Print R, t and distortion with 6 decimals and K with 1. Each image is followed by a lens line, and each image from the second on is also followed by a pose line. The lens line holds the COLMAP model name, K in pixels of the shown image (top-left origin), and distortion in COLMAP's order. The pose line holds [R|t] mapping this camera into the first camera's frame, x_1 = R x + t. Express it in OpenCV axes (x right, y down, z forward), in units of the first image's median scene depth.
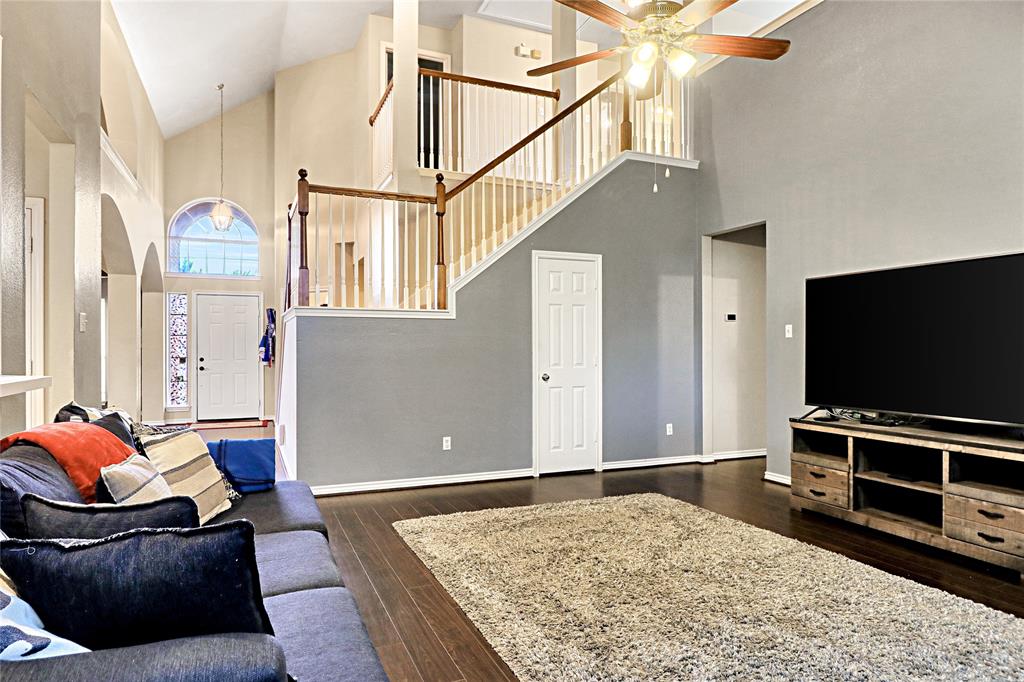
lens RADIAL K [[592.4, 0, 516.0], [0, 592.4, 350.1], [0, 0, 1]] dist [0.006141, -0.000135]
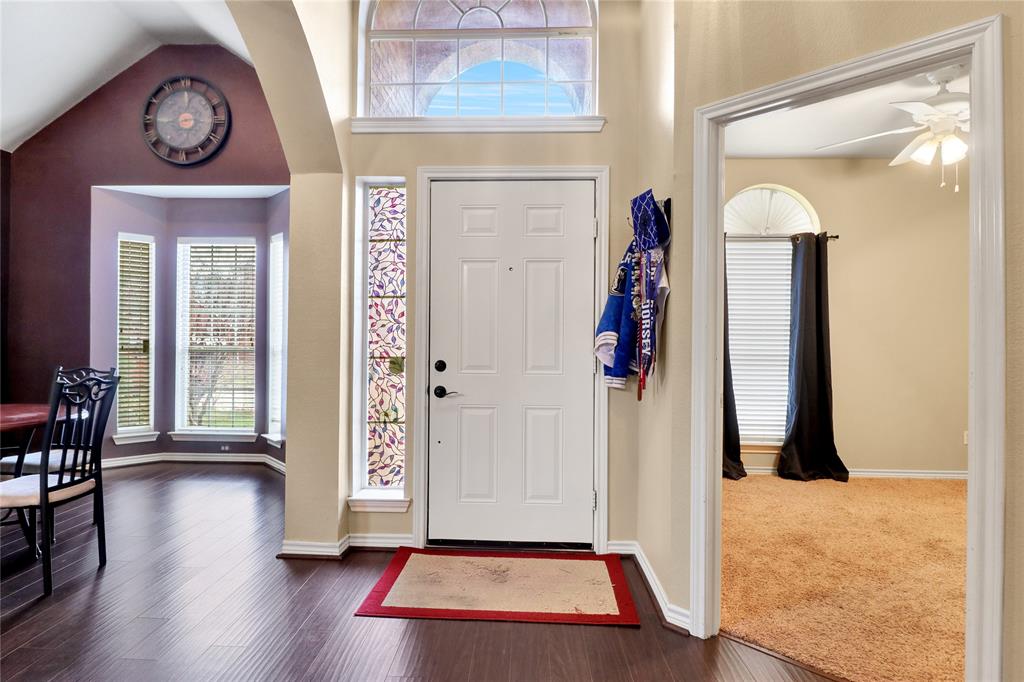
lens RADIAL K [[591.1, 0, 506.5], [0, 591.1, 337.2], [0, 0, 1]] dist [-0.001237, -0.002898]
pose [[0.910836, 0.010376, -0.412638, -0.350615], [-0.009801, 0.999946, 0.003508, -0.002241], [0.412652, 0.000849, 0.910888, 0.697946]]
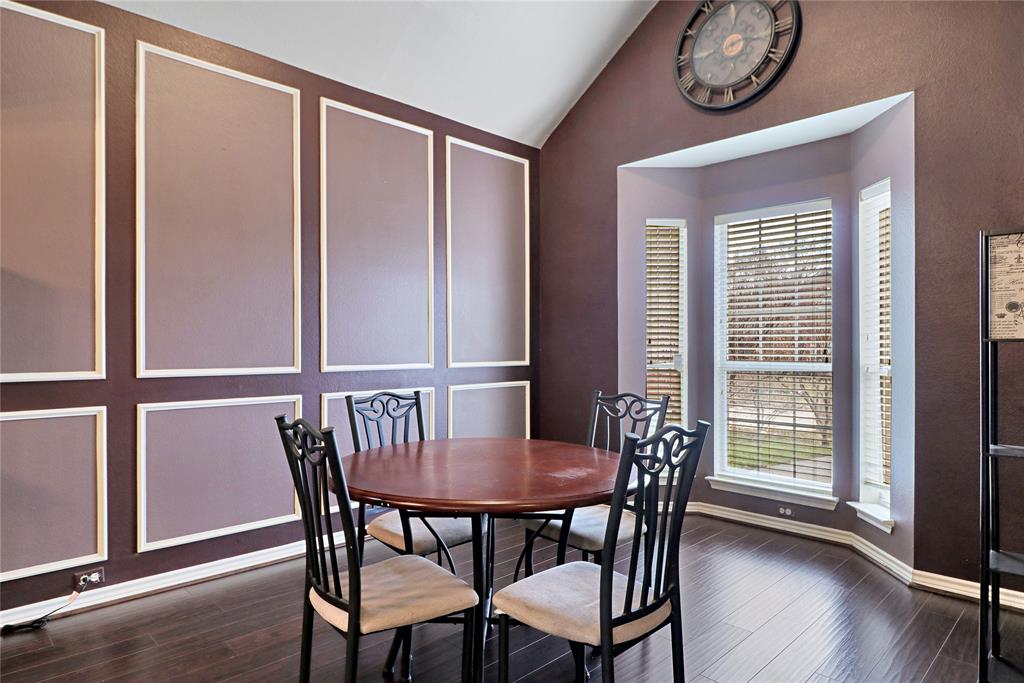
lens RADIAL K [[620.0, 0, 512.0], [0, 620.0, 341.5], [0, 0, 1]] dist [0.047187, -0.000055]
pose [[0.403449, 0.000969, -0.915002, -0.520404], [-0.001880, 0.999998, 0.000229, -0.002456], [0.915000, 0.001628, 0.403450, 0.770508]]
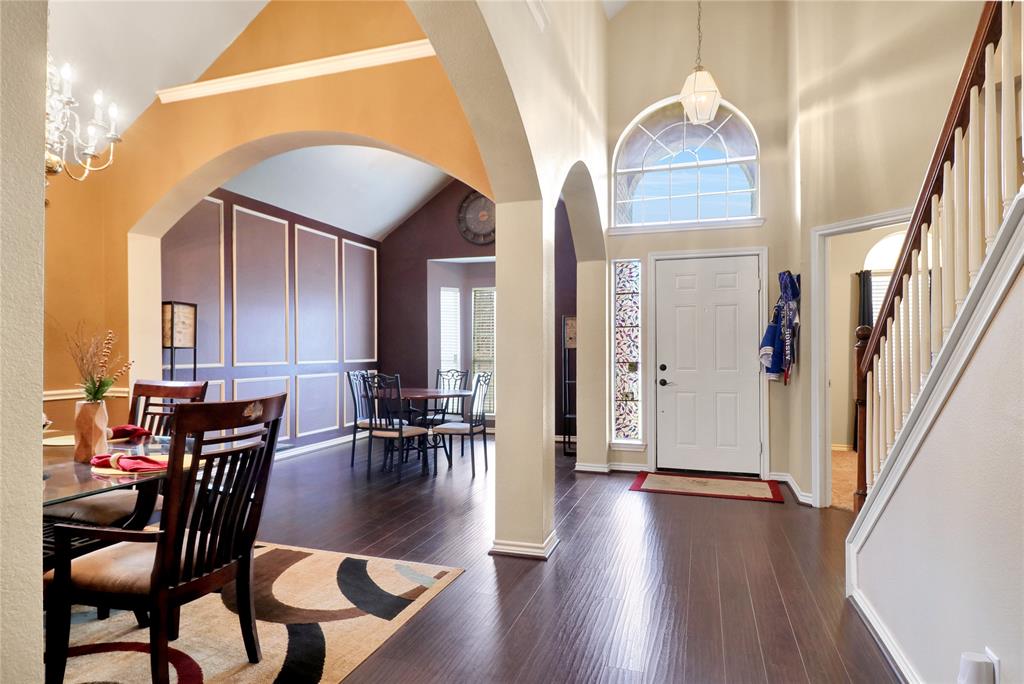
lens RADIAL K [[600.3, 0, 486.3], [0, 600.3, 341.9], [0, 0, 1]] dist [0.002980, -0.000013]
pose [[0.742159, -0.003887, -0.670213, -0.255197], [-0.004171, 0.999937, -0.010418, -0.001898], [0.670211, 0.010527, 0.742096, 0.431905]]
